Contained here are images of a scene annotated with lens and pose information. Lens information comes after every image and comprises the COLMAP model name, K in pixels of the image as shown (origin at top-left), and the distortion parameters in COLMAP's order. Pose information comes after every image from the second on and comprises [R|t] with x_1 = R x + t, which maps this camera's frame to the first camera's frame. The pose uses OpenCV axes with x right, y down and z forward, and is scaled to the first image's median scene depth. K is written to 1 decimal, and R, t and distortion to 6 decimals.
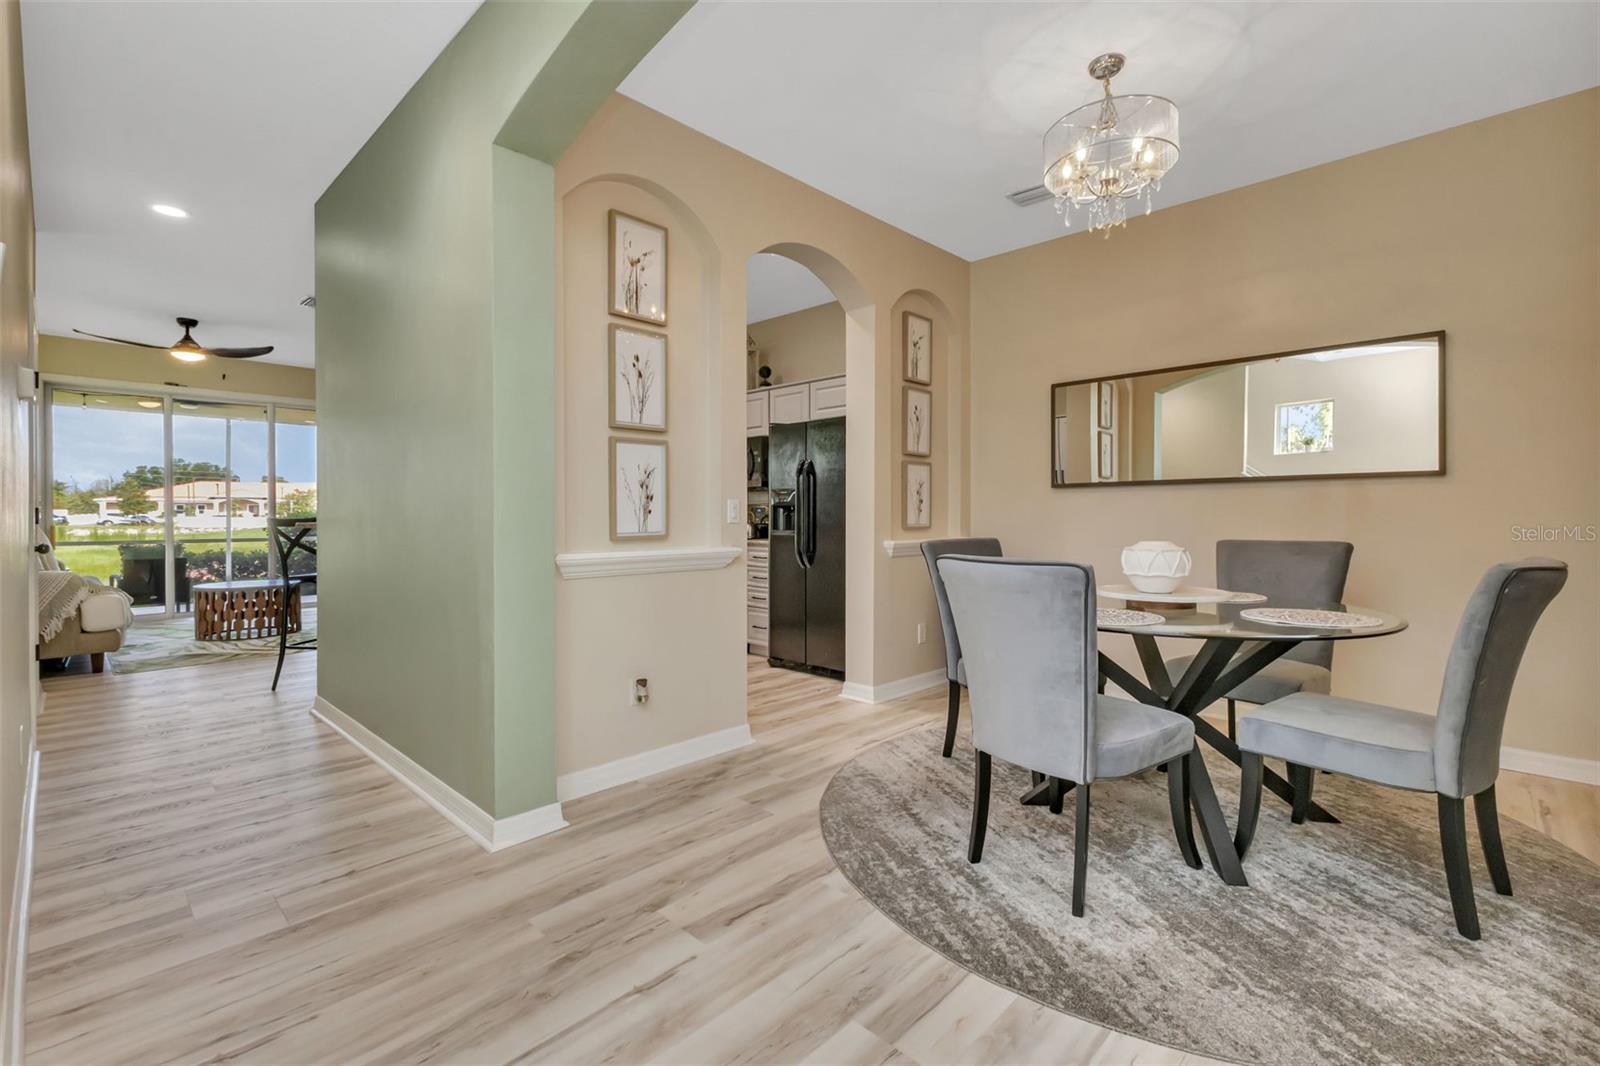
lens RADIAL K [[709.4, 0, 803.3], [0, 709.4, 521.5], [0, 0, 1]] dist [0.000937, -0.000086]
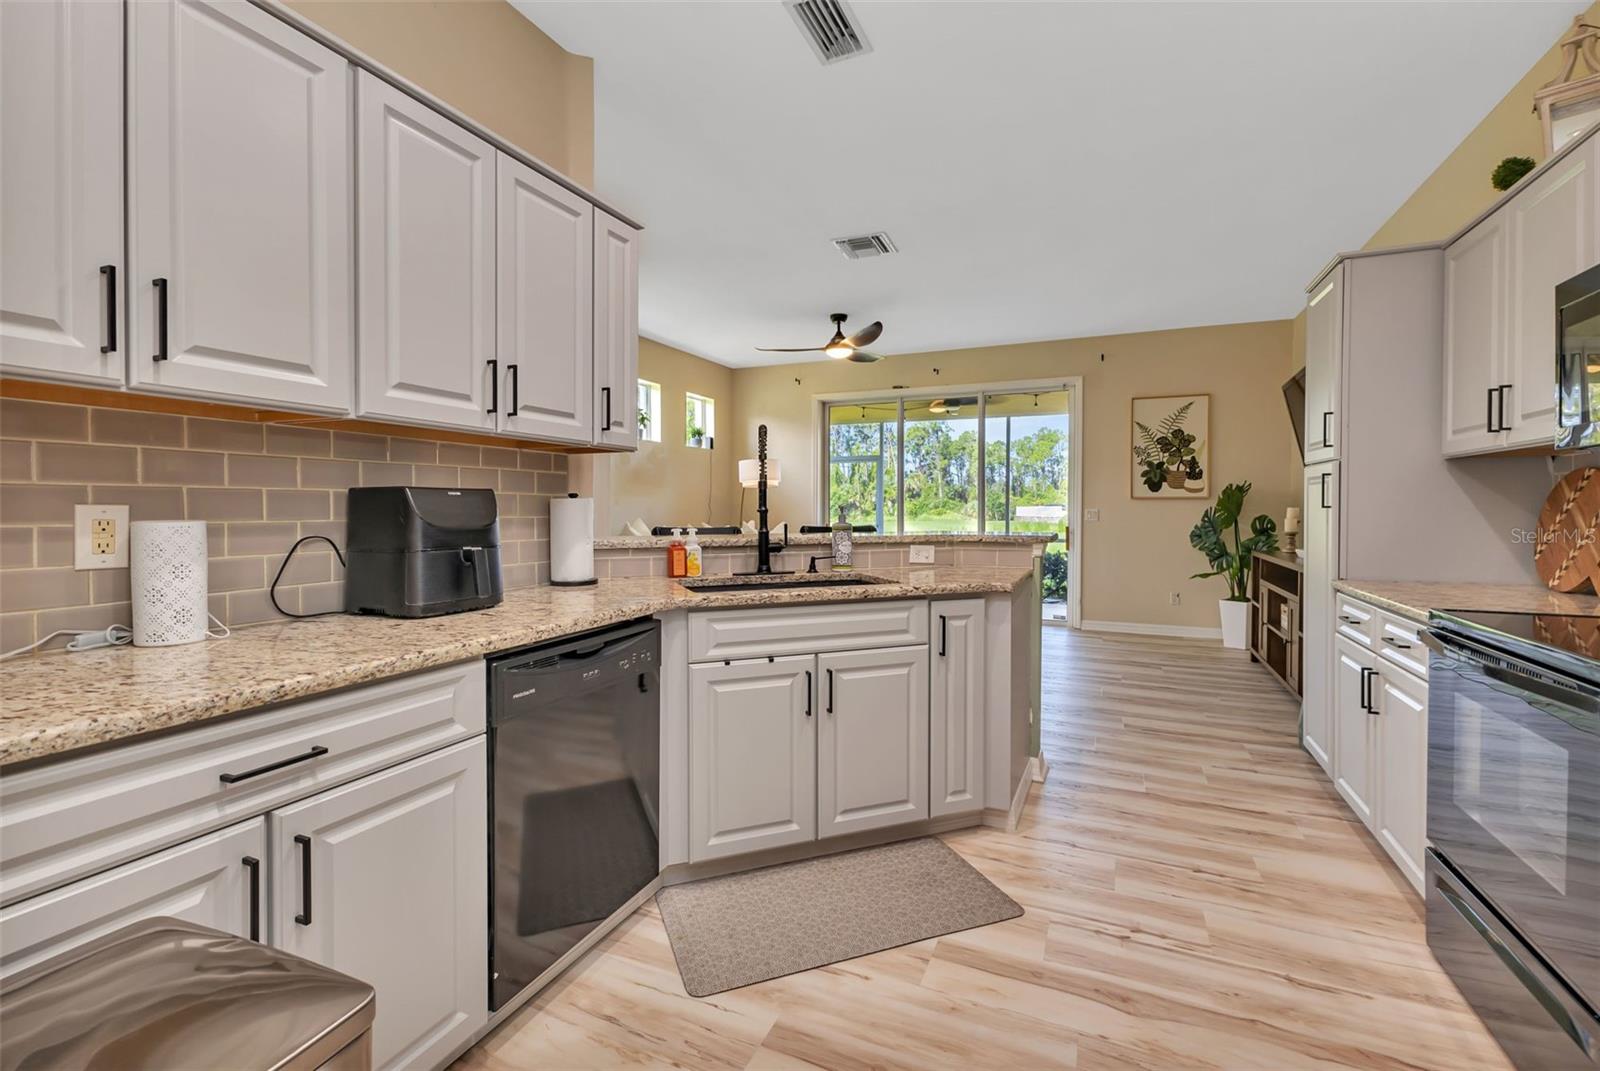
lens RADIAL K [[709.2, 0, 795.2], [0, 709.2, 518.8], [0, 0, 1]] dist [0.001752, 0.000236]
pose [[0.331720, 0.015041, -0.943258, 0.050598], [-0.010833, 0.999868, 0.012134, -0.036623], [0.943316, 0.006193, 0.331839, 1.224584]]
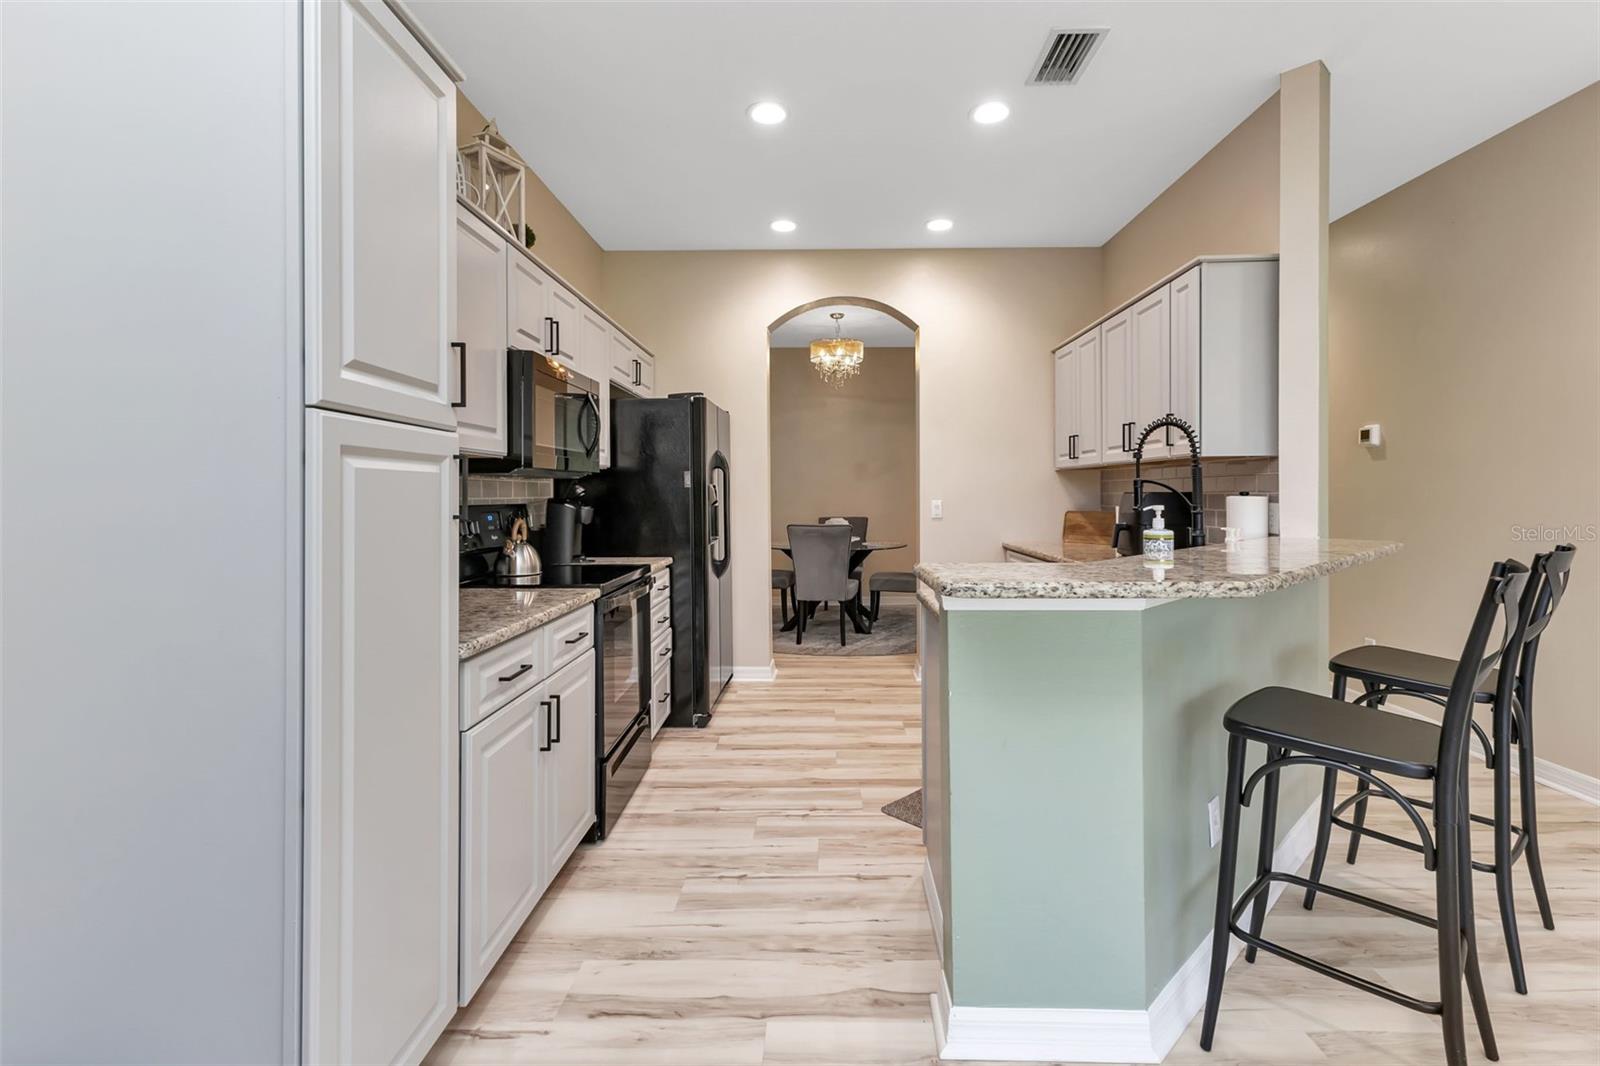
lens RADIAL K [[727.9, 0, 802.5], [0, 727.9, 517.1], [0, 0, 1]] dist [0.003942, 0.000600]
pose [[-0.668273, -0.018517, 0.743686, -1.094719], [0.013579, 0.999220, 0.037081, -0.062836], [-0.743792, 0.034879, -0.667500, 2.308752]]
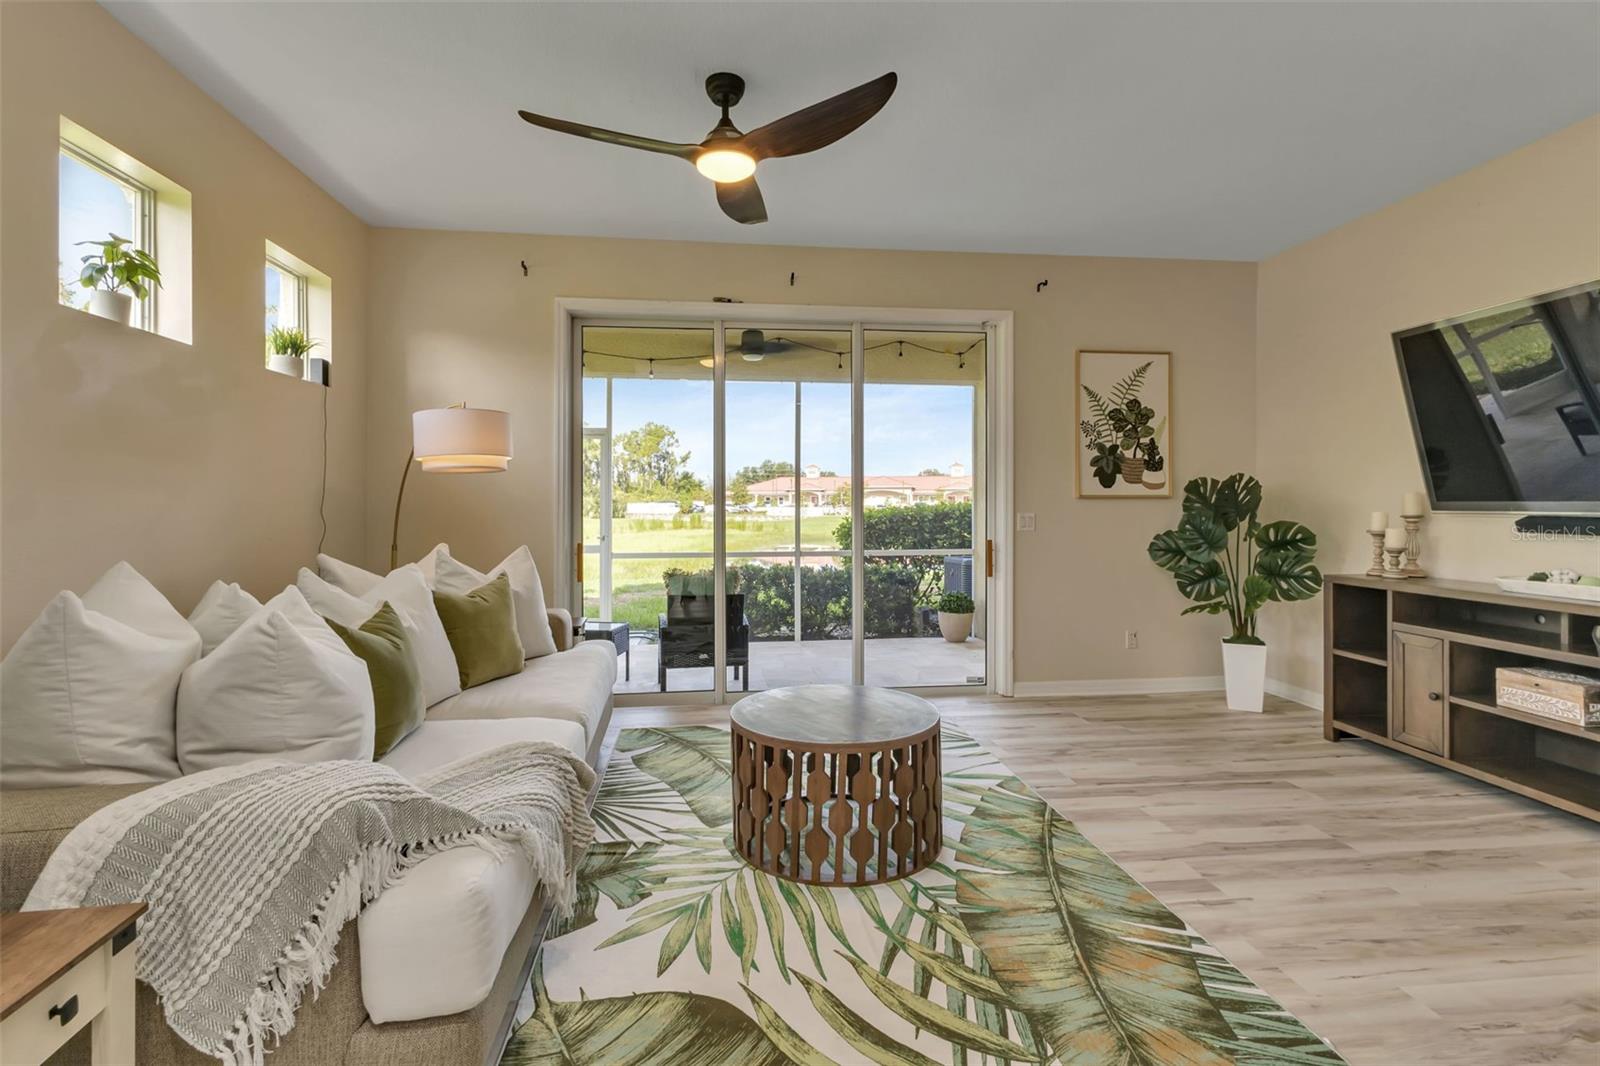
lens RADIAL K [[733.9, 0, 791.7], [0, 733.9, 504.6], [0, 0, 1]] dist [0.001734, 0.000258]
pose [[0.771388, -0.001462, -0.636363, -1.087061], [-0.003789, 0.999969, -0.006890, -0.054444], [0.636353, 0.007726, 0.771359, 1.345418]]
